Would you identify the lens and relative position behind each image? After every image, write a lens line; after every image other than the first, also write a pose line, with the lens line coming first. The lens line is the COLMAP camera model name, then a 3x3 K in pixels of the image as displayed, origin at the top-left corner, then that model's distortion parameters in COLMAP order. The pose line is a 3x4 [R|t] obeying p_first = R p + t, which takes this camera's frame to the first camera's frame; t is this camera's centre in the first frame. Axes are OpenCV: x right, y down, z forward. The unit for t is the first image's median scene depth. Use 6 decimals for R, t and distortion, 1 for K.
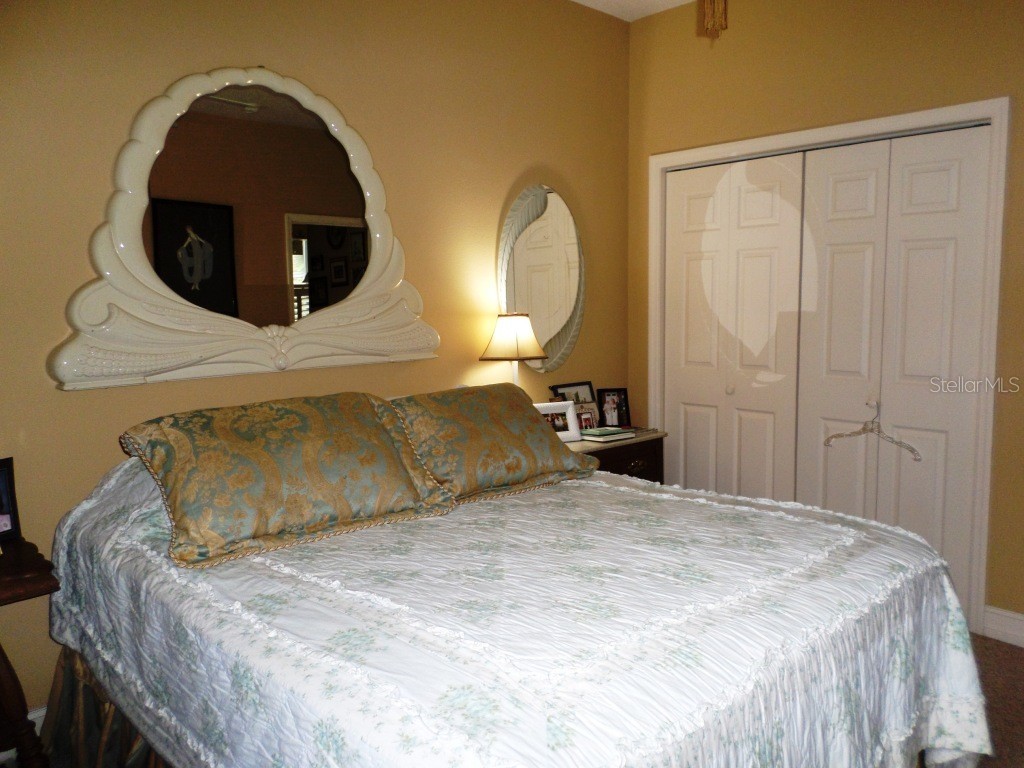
lens RADIAL K [[793.7, 0, 514.6], [0, 793.7, 375.3], [0, 0, 1]] dist [0.002217, -0.008466]
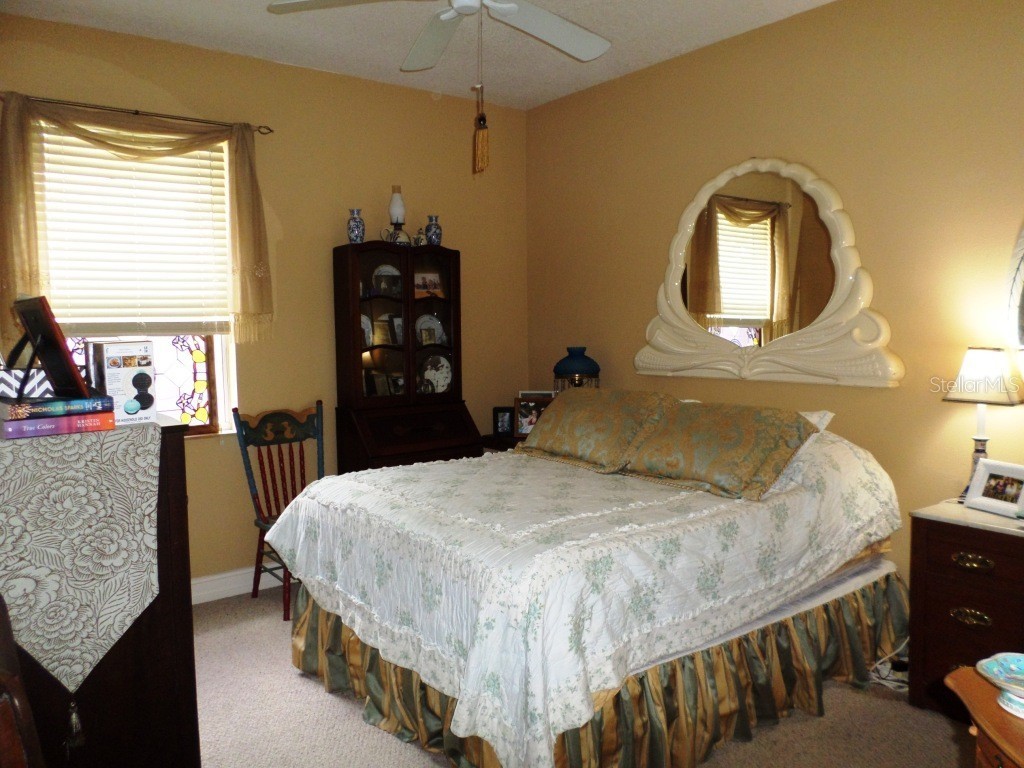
lens RADIAL K [[768.2, 0, 512.0], [0, 768.2, 384.0], [0, 0, 1]] dist [0.005734, -0.000568]
pose [[-0.061766, 0.095007, -0.993559, 0.995705], [-0.091806, 0.990698, 0.100441, -0.089649], [0.993859, 0.097418, -0.052470, 0.654818]]
